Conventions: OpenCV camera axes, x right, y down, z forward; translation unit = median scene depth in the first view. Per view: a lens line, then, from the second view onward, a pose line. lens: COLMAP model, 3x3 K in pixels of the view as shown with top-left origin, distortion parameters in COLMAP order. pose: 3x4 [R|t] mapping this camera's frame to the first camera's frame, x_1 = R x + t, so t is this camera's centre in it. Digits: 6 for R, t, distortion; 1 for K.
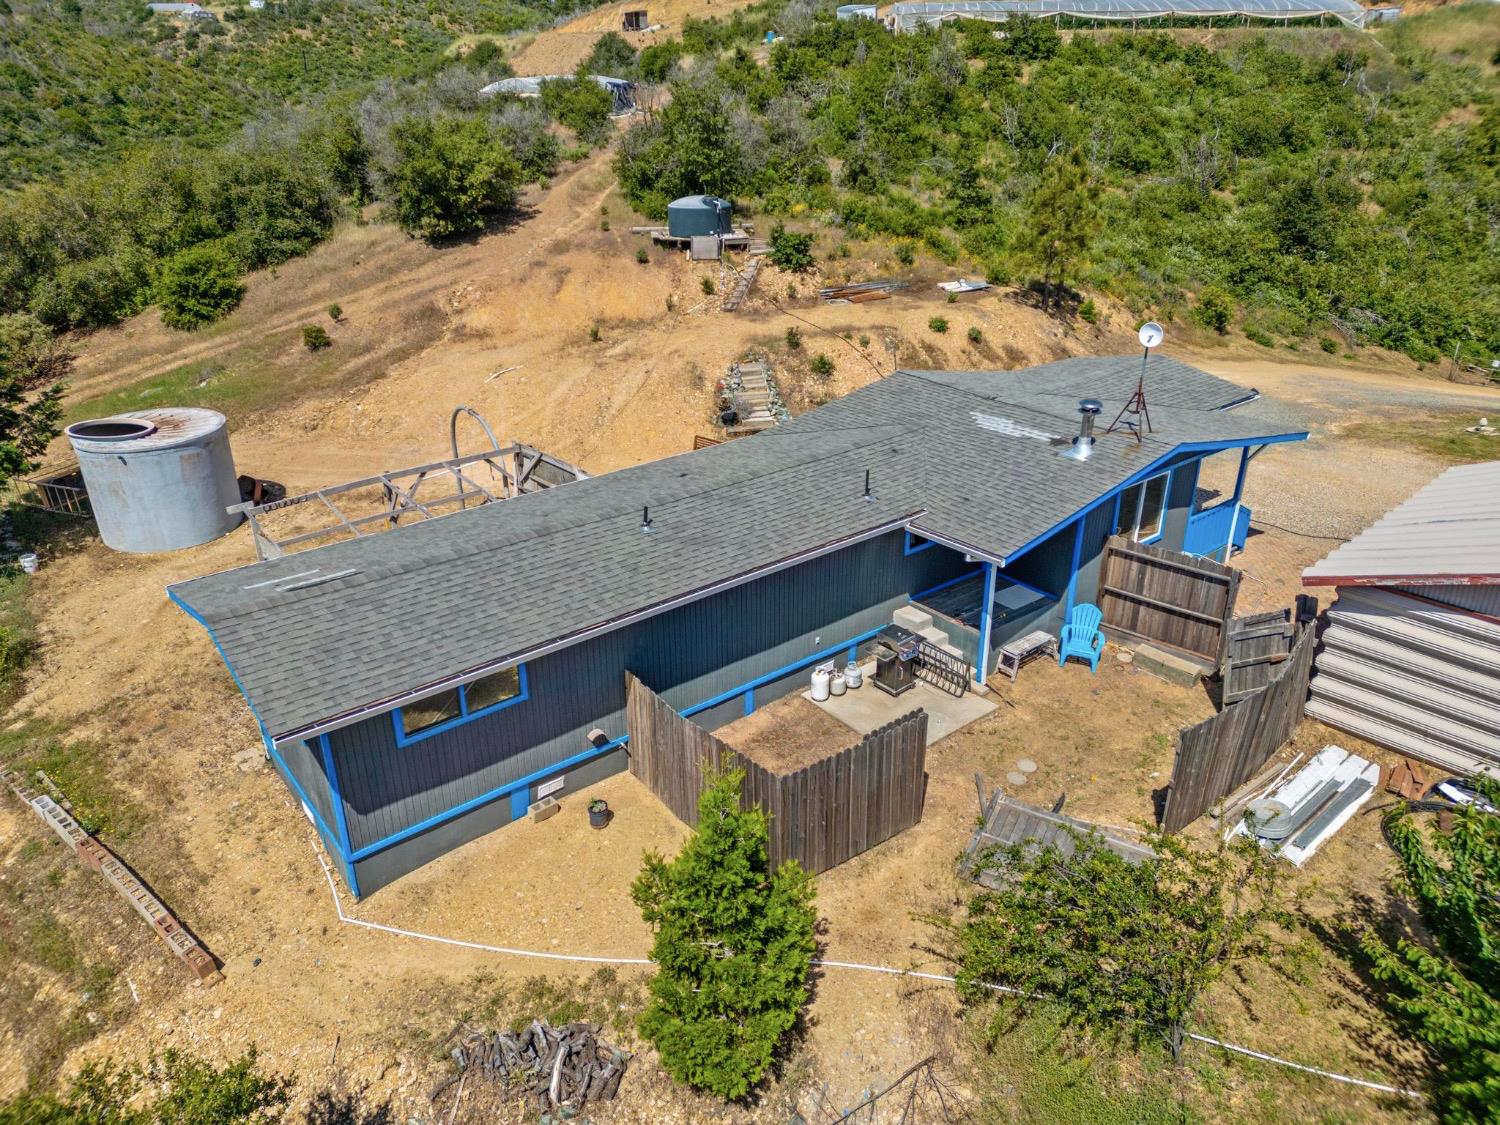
lens RADIAL K [[1040.1, 0, 746.9], [0, 1040.1, 559.9], [0, 0, 1]] dist [0.061871, -0.053397]
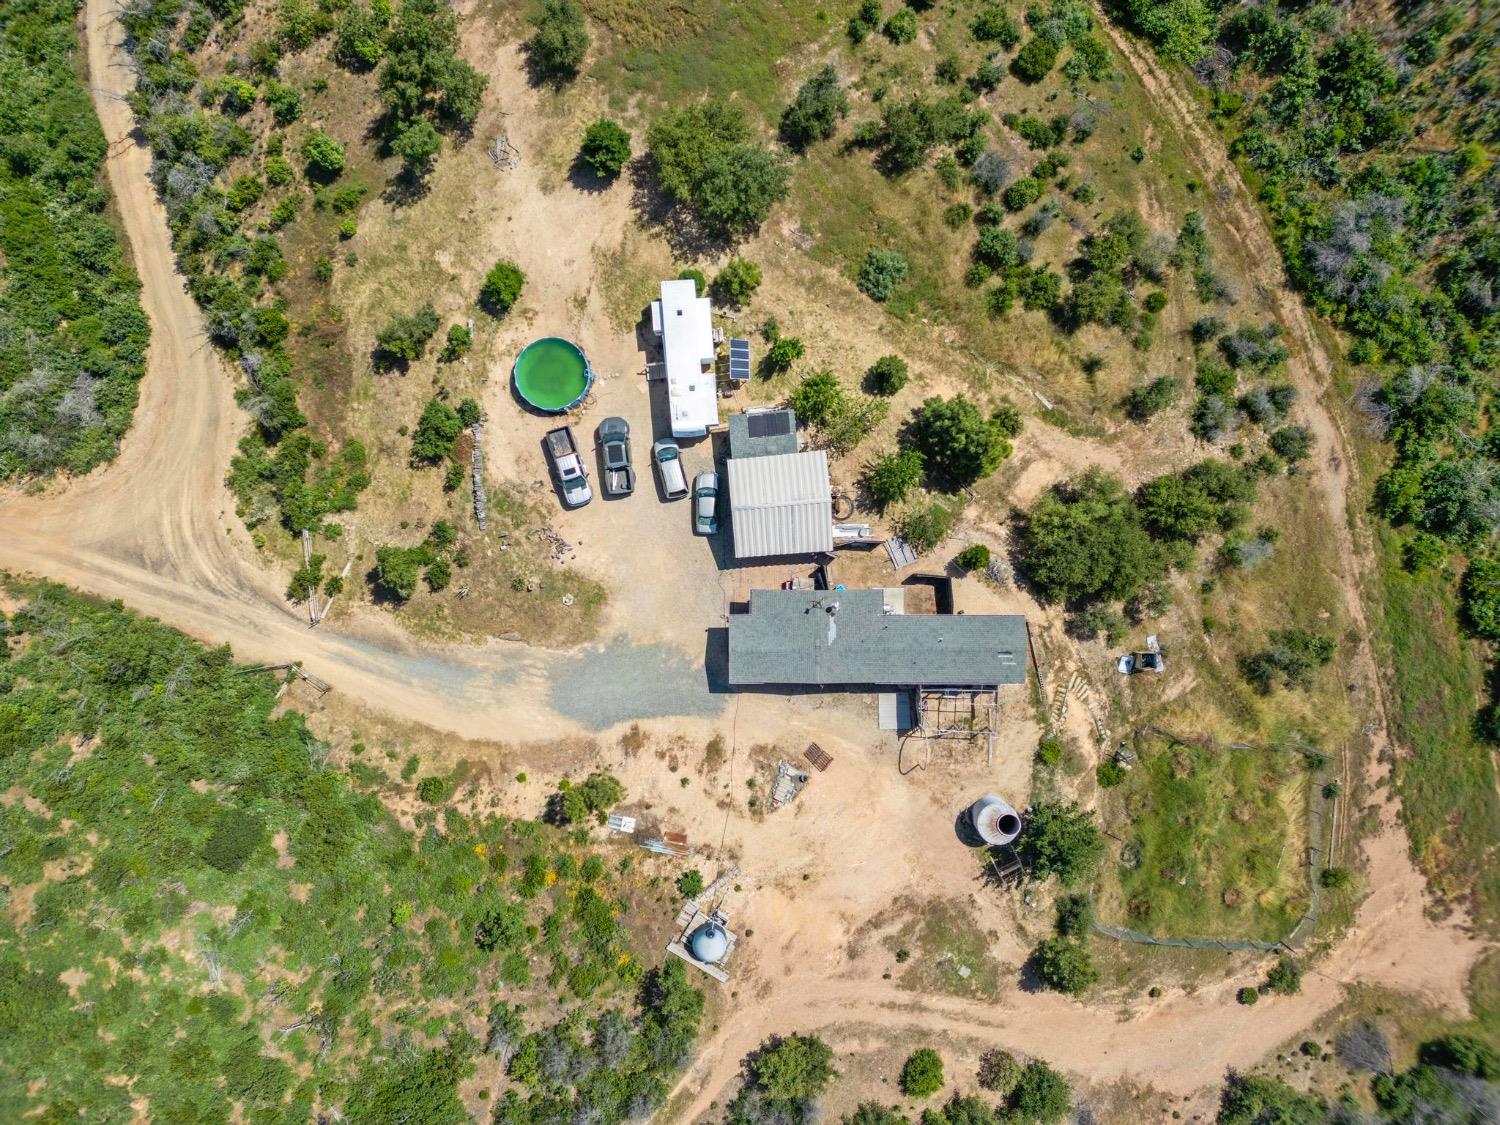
lens RADIAL K [[1040.1, 0, 743.9], [0, 1040.1, 558.9], [0, 0, 1]] dist [0.061871, -0.053397]
pose [[-0.782989, -0.622032, 0.002066, 0.276851], [0.271063, -0.338210, 0.901188, -1.494257], [-0.559869, 0.706180, 0.433424, -0.272106]]
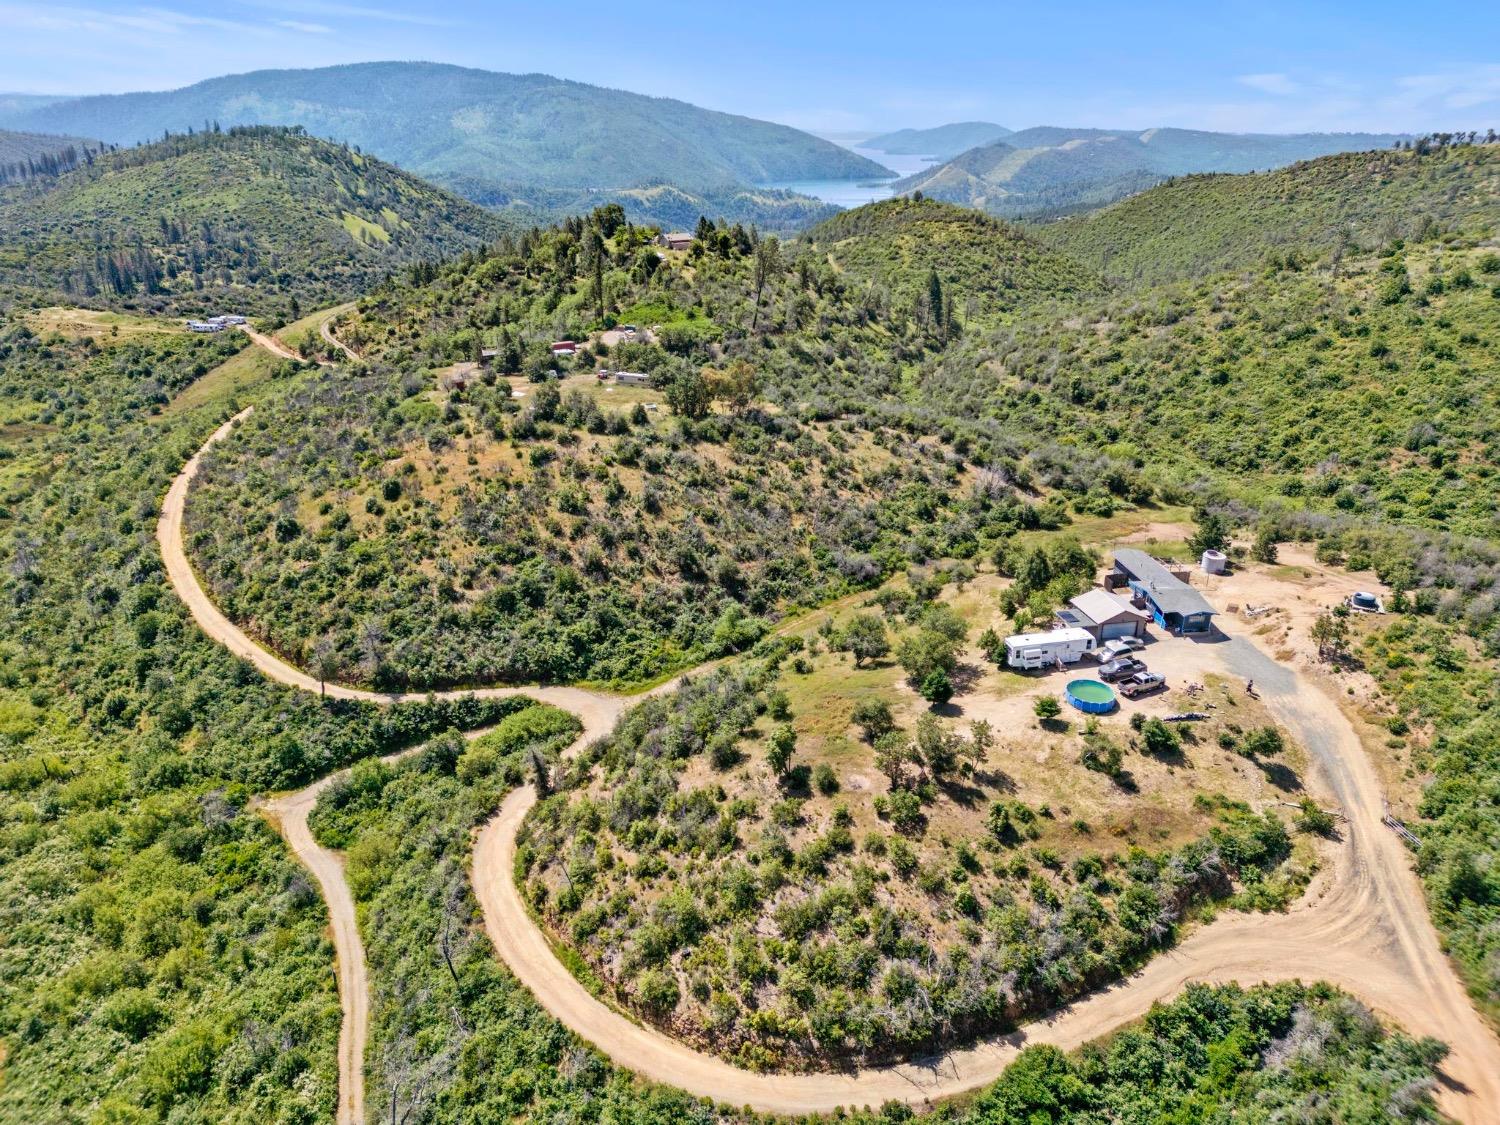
lens RADIAL K [[1040.1, 0, 750.5], [0, 1040.1, 531.8], [0, 0, 1]] dist [0.061871, -0.053397]
pose [[-0.525457, 0.335214, -0.782002, 3.040918], [-0.348237, 0.753868, 0.557148, -1.438430], [0.776290, 0.565079, -0.279391, 0.254644]]
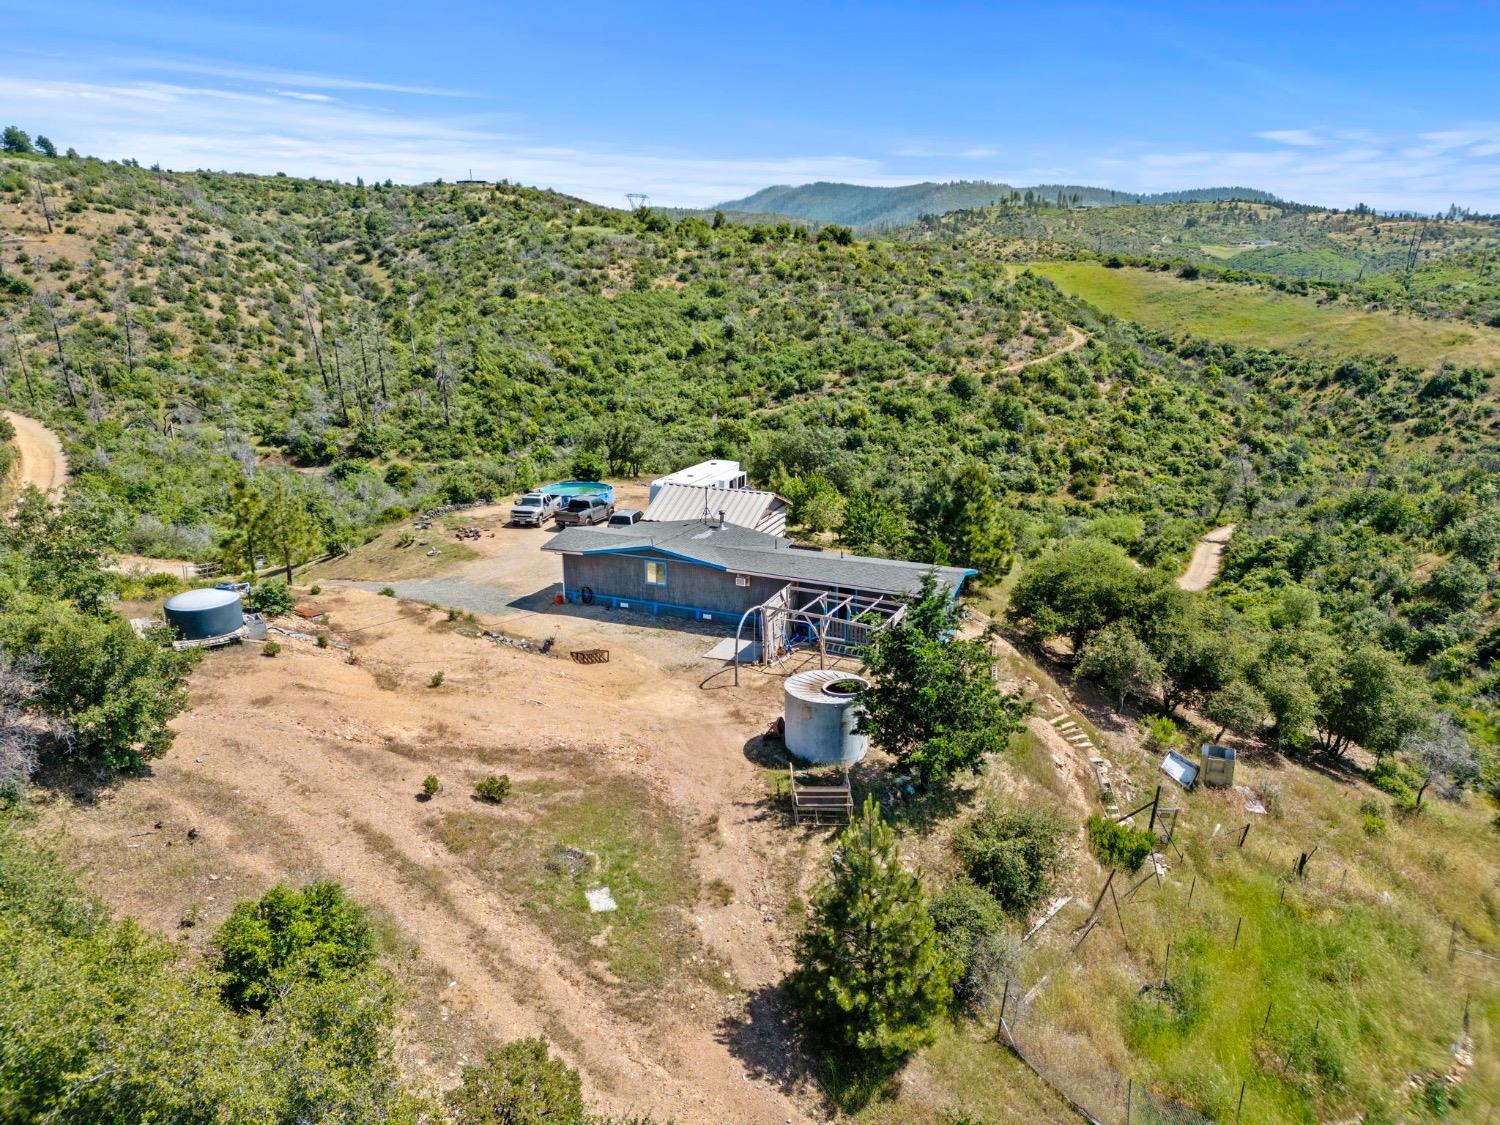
lens RADIAL K [[1040.1, 0, 751.9], [0, 1040.1, 561.2], [0, 0, 1]] dist [0.061871, -0.053397]
pose [[-0.451262, -0.212188, 0.866798, -0.989381], [0.384389, 0.830375, 0.403388, -0.416687], [-0.805362, 0.515221, -0.293154, 0.788224]]
